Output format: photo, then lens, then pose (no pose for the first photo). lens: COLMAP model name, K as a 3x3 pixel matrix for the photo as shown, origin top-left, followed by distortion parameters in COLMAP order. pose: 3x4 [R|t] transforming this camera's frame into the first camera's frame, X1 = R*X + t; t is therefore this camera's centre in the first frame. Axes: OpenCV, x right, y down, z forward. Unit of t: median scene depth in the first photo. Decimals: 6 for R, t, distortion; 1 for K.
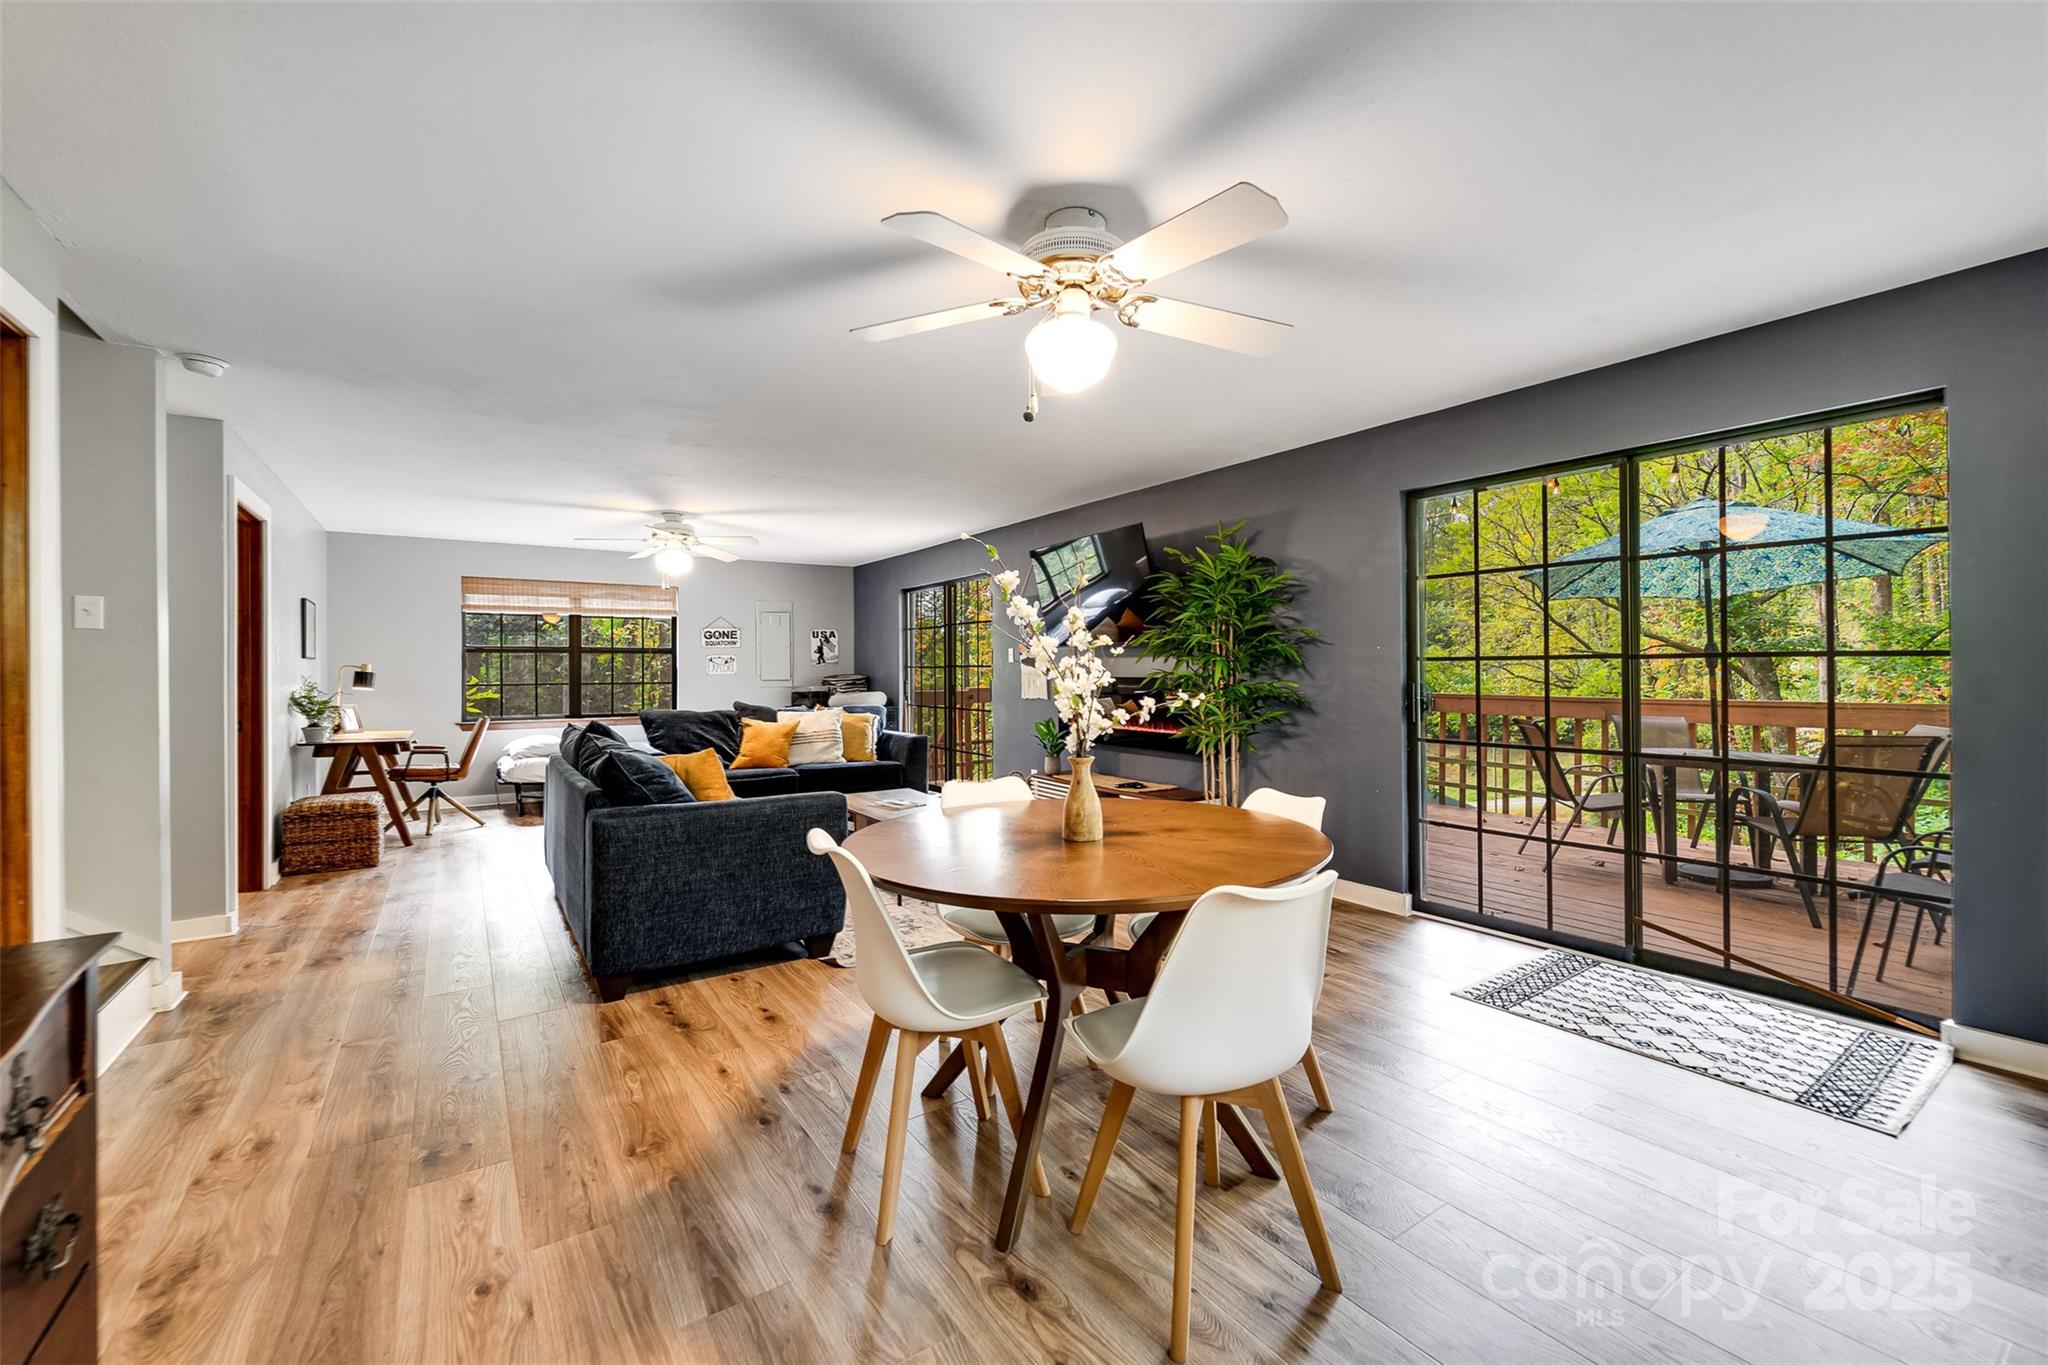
lens RADIAL K [[837.0, 0, 1004.6], [0, 837.0, 682.8], [0, 0, 1]] dist [0.001027, -0.000015]
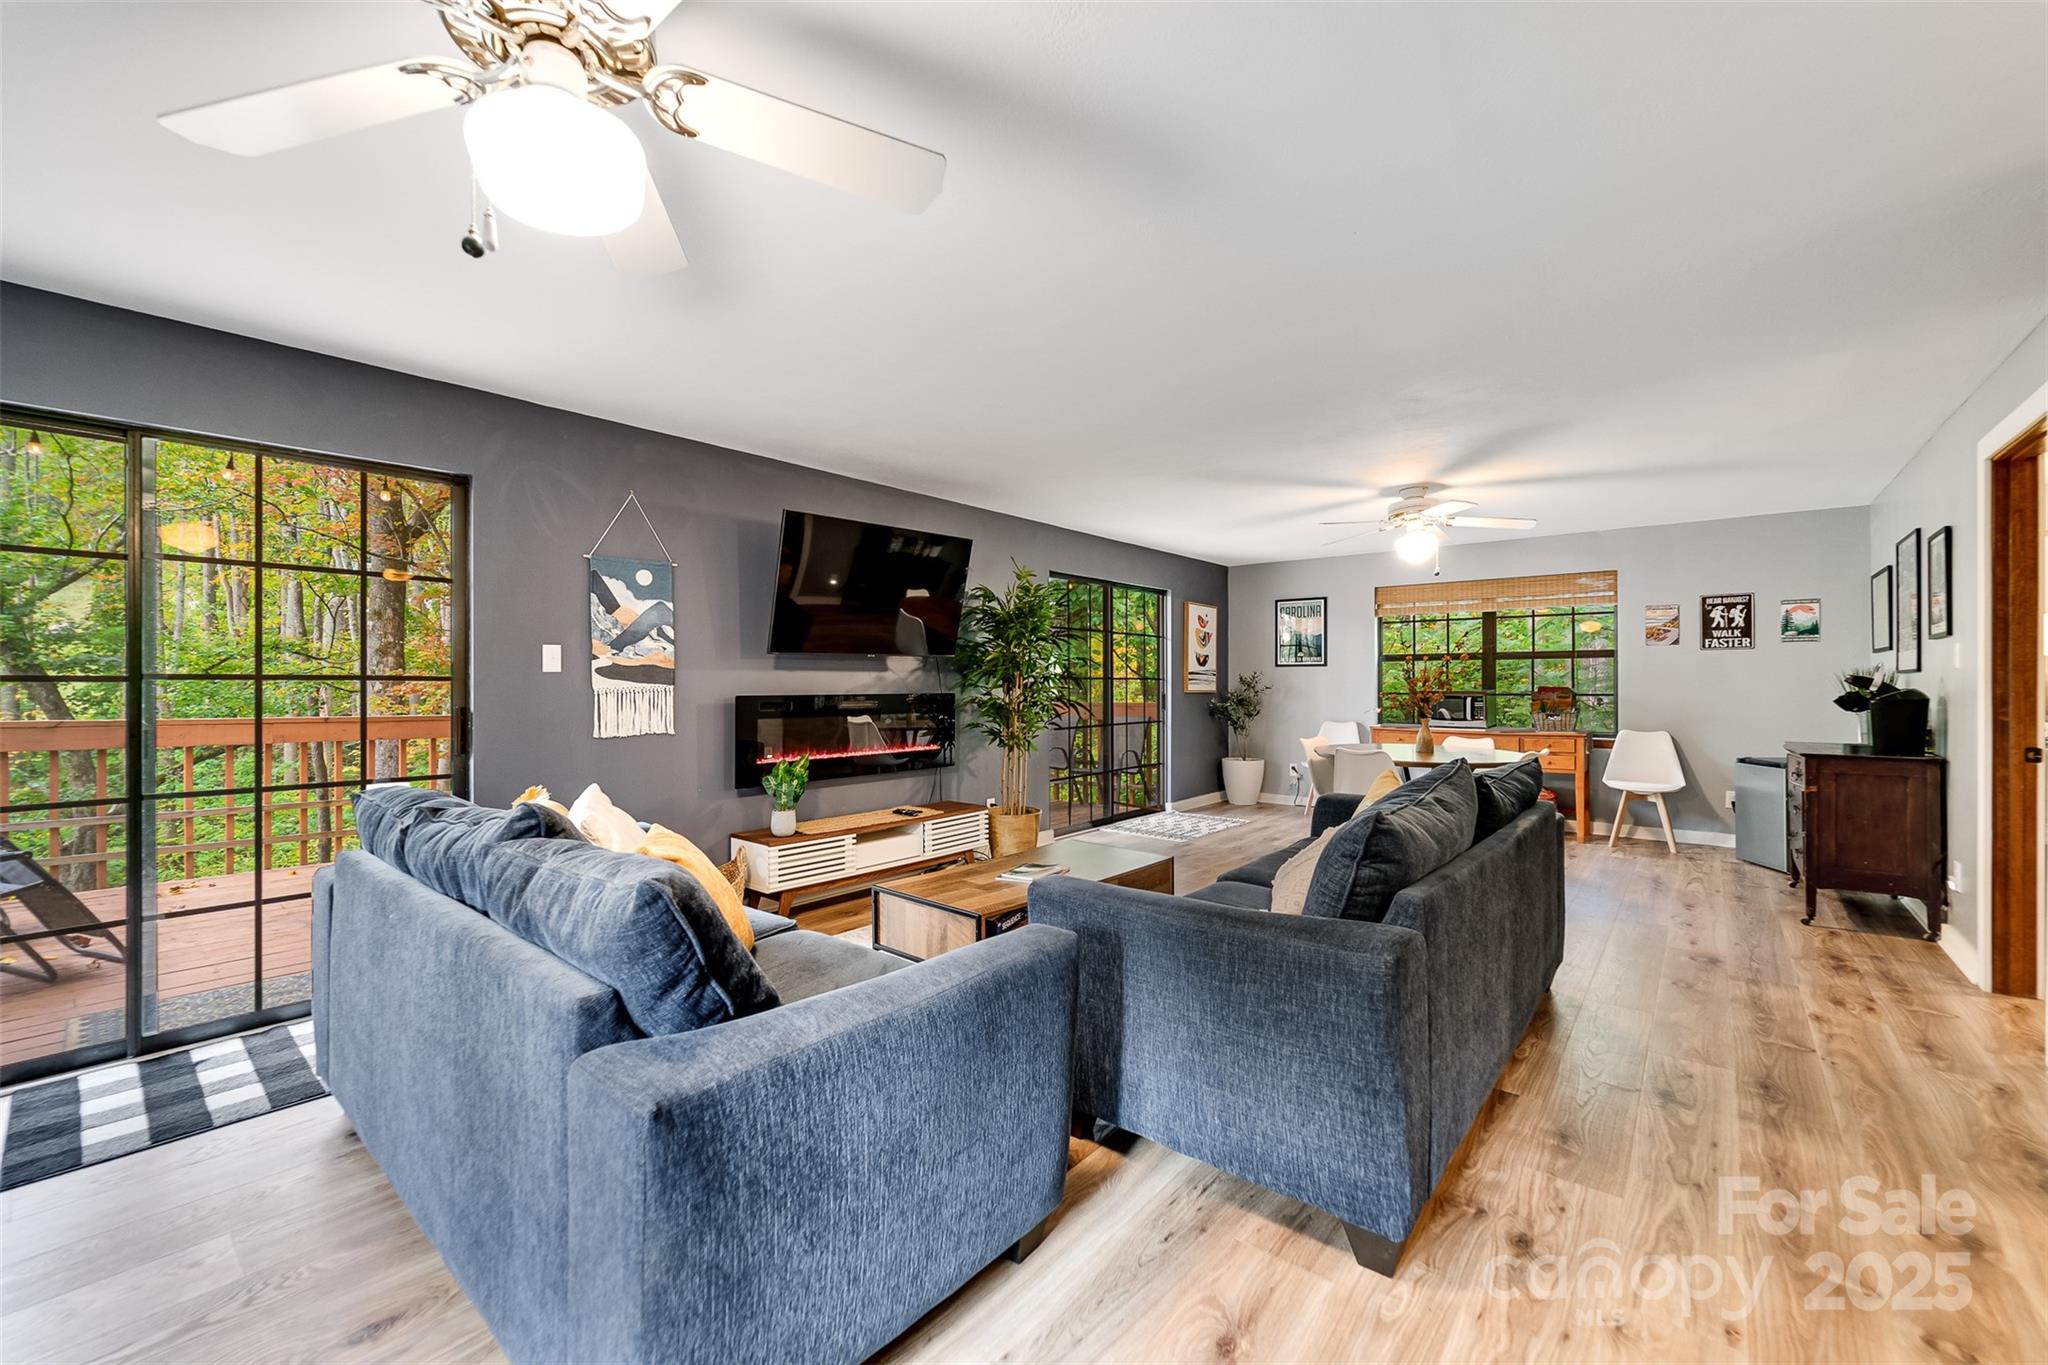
lens RADIAL K [[837.0, 0, 1004.6], [0, 837.0, 682.8], [0, 0, 1]] dist [0.001027, -0.000015]
pose [[-0.278112, 0.011112, 0.960485, -0.602624], [0.013238, 0.999882, -0.007735, -0.009479], [-0.960458, 0.010564, -0.278226, 0.893963]]
